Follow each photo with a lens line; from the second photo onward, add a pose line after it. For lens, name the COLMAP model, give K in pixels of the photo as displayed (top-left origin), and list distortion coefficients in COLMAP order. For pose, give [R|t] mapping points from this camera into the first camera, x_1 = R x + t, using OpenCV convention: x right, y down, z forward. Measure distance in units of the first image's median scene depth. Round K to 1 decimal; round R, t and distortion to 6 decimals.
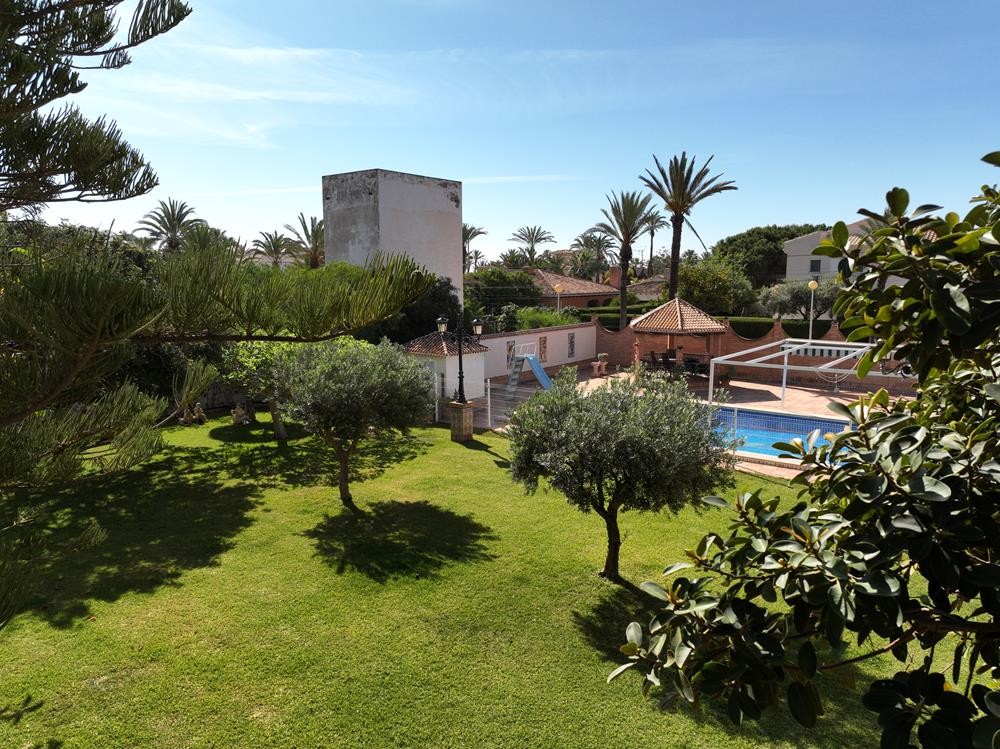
lens RADIAL K [[702.1, 0, 500.0], [0, 702.1, 374.5], [0, 0, 1]] dist [0.002669, 0.011038]
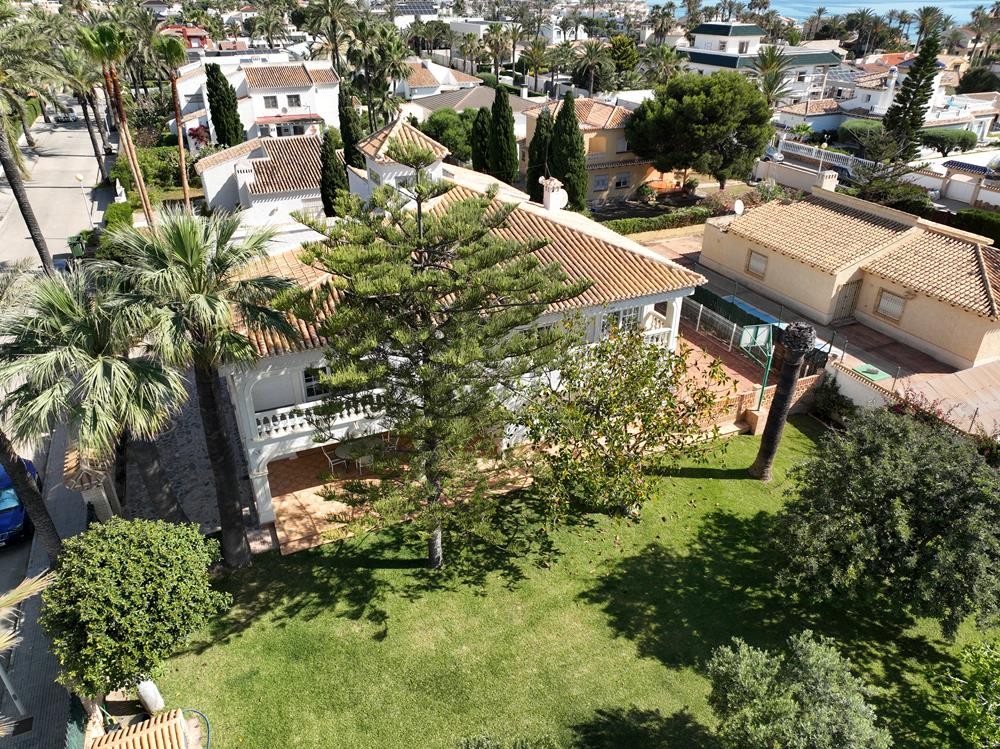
lens RADIAL K [[702.1, 0, 500.0], [0, 702.1, 374.5], [0, 0, 1]] dist [0.002669, 0.011038]
pose [[-0.476723, 0.429542, -0.766961, 0.170309], [-0.128933, 0.828882, 0.544363, -0.261821], [0.869547, 0.358397, -0.339765, 0.236388]]
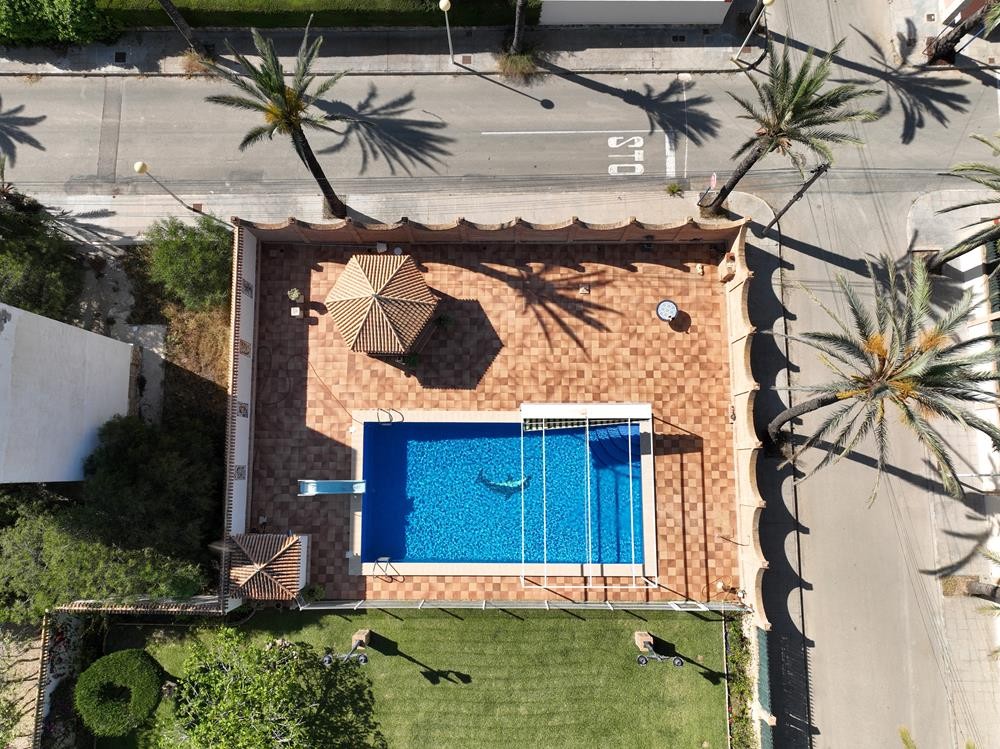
lens RADIAL K [[702.1, 0, 500.0], [0, 702.1, 374.5], [0, 0, 1]] dist [0.002669, 0.011038]
pose [[0.796397, -0.598977, 0.083542, 0.148547], [0.080074, 0.241355, 0.967128, -0.571610], [-0.599450, -0.763528, 0.240176, 0.372201]]
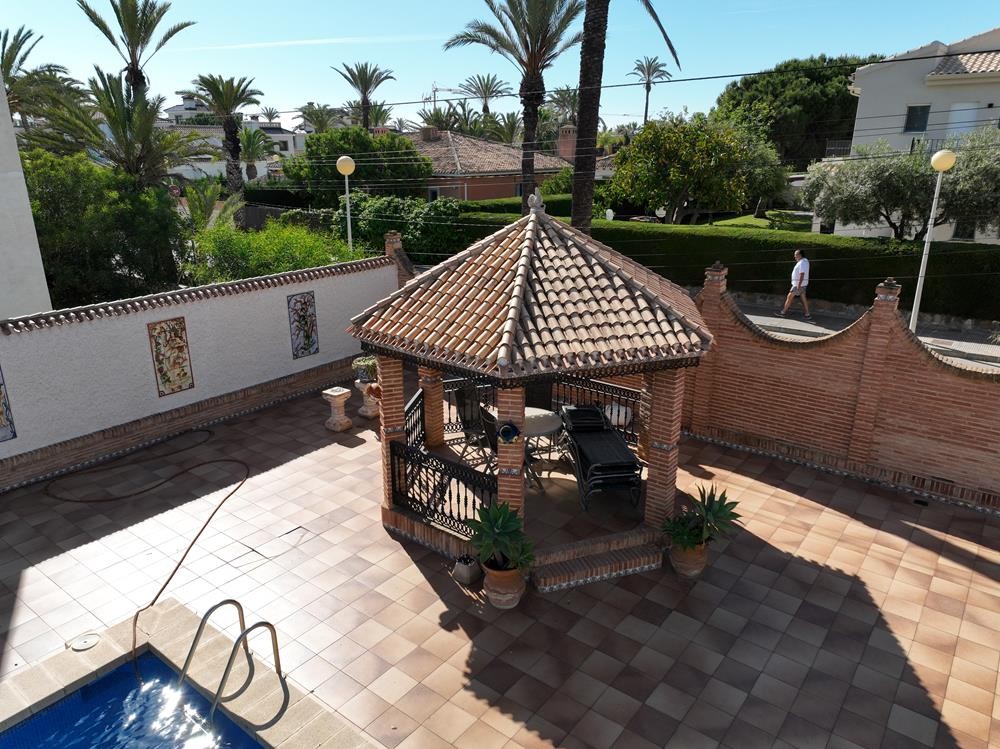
lens RADIAL K [[702.1, 0, 500.0], [0, 702.1, 374.5], [0, 0, 1]] dist [0.002669, 0.011038]
pose [[0.999965, 0.006520, -0.005295, 0.146158], [-0.005495, 0.984598, 0.174750, -0.057337], [0.006353, -0.174714, 0.984599, 0.438569]]
